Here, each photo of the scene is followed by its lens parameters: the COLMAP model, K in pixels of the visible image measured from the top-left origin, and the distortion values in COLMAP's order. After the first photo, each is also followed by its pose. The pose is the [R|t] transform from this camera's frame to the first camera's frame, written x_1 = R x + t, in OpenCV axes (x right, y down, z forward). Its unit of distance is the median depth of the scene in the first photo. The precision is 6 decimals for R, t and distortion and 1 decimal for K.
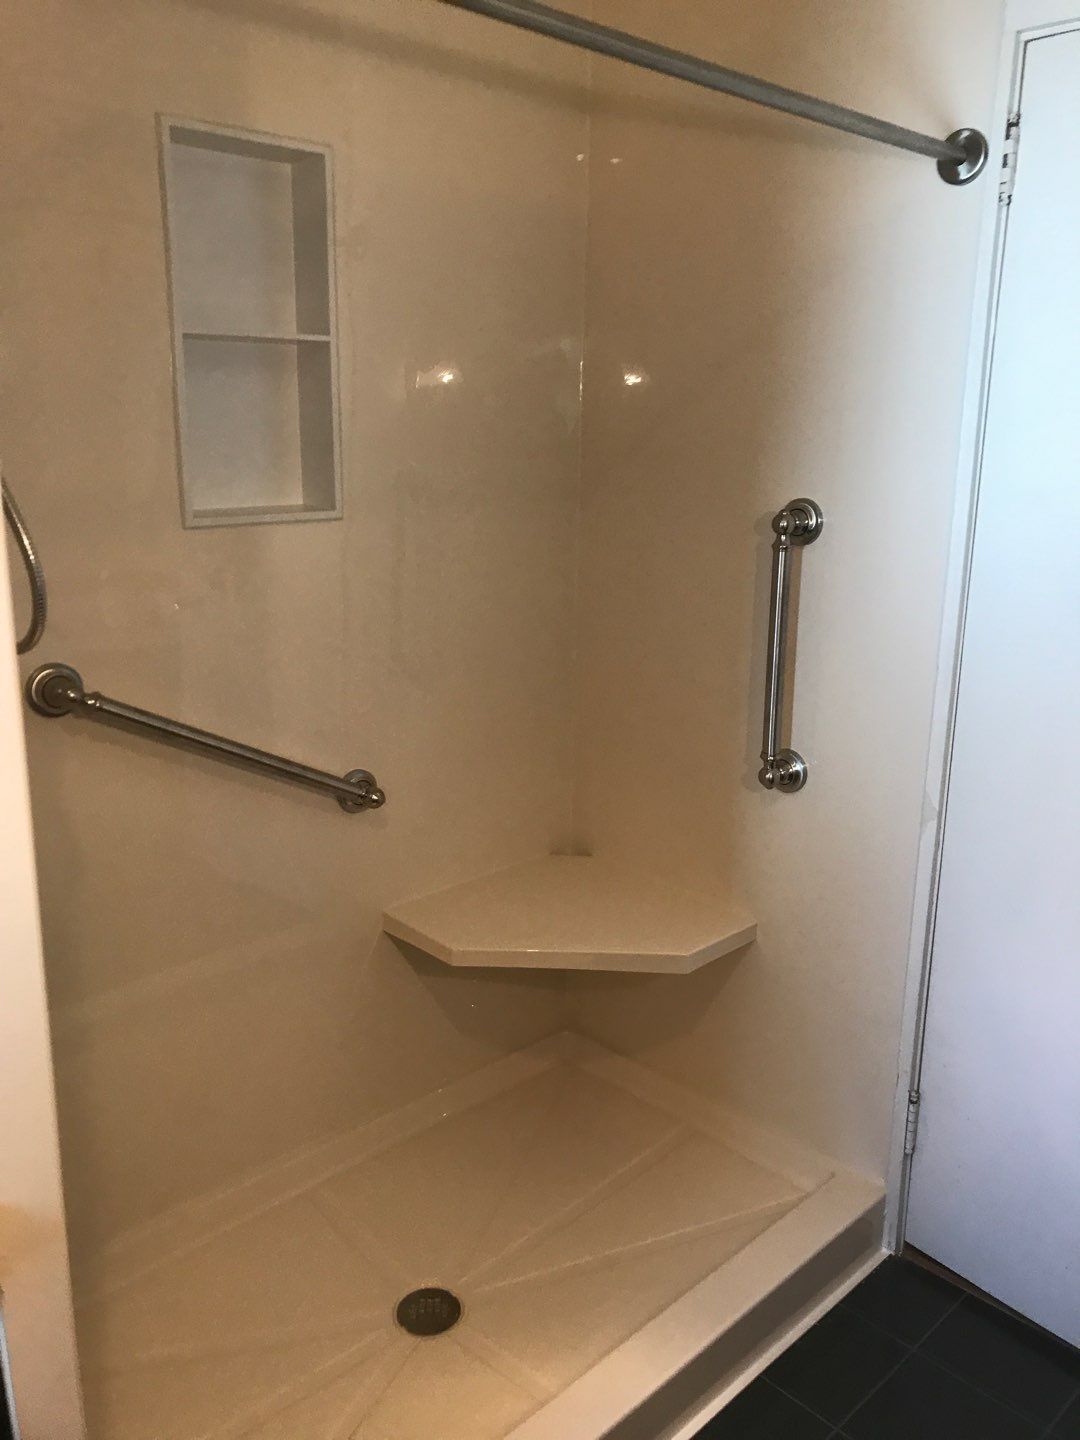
lens RADIAL K [[1181.9, 0, 539.5], [0, 1181.9, 684.8], [0, 0, 1]] dist [-0.000183, 0.017268]
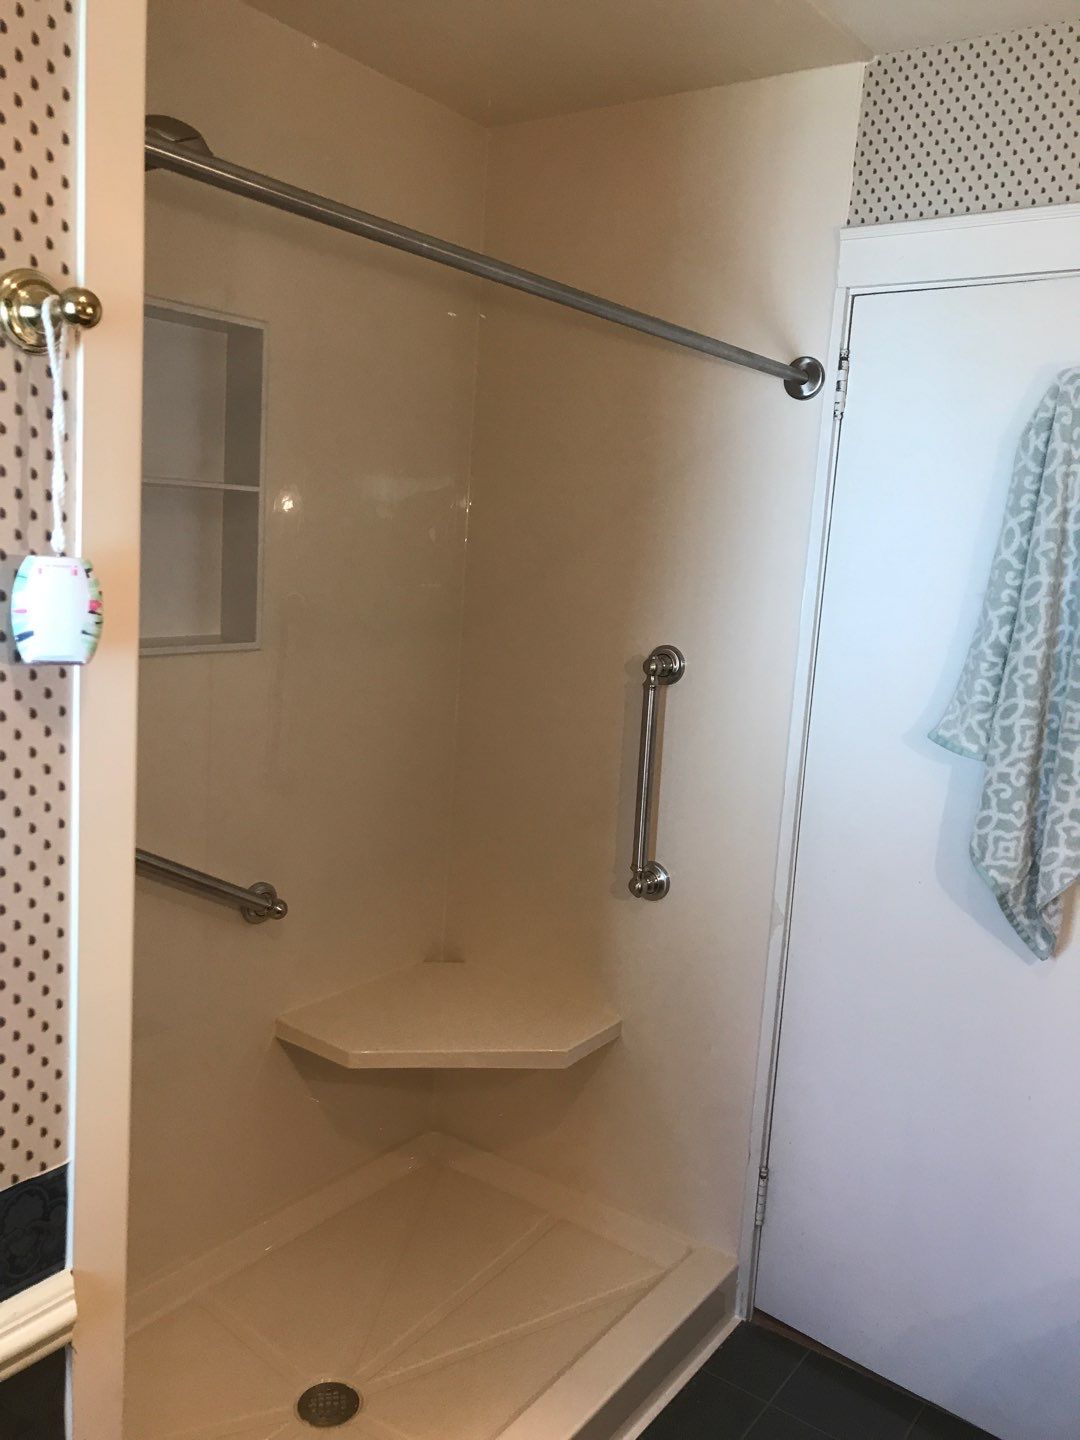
lens RADIAL K [[1168.0, 0, 539.1], [0, 1168.0, 693.6], [0, 0, 1]] dist [0.056033, -0.097911]
pose [[0.983565, 0.023237, 0.179052, -0.106547], [-0.007468, 0.996070, -0.088249, -0.006973], [-0.180399, 0.085461, 0.979874, -0.103364]]
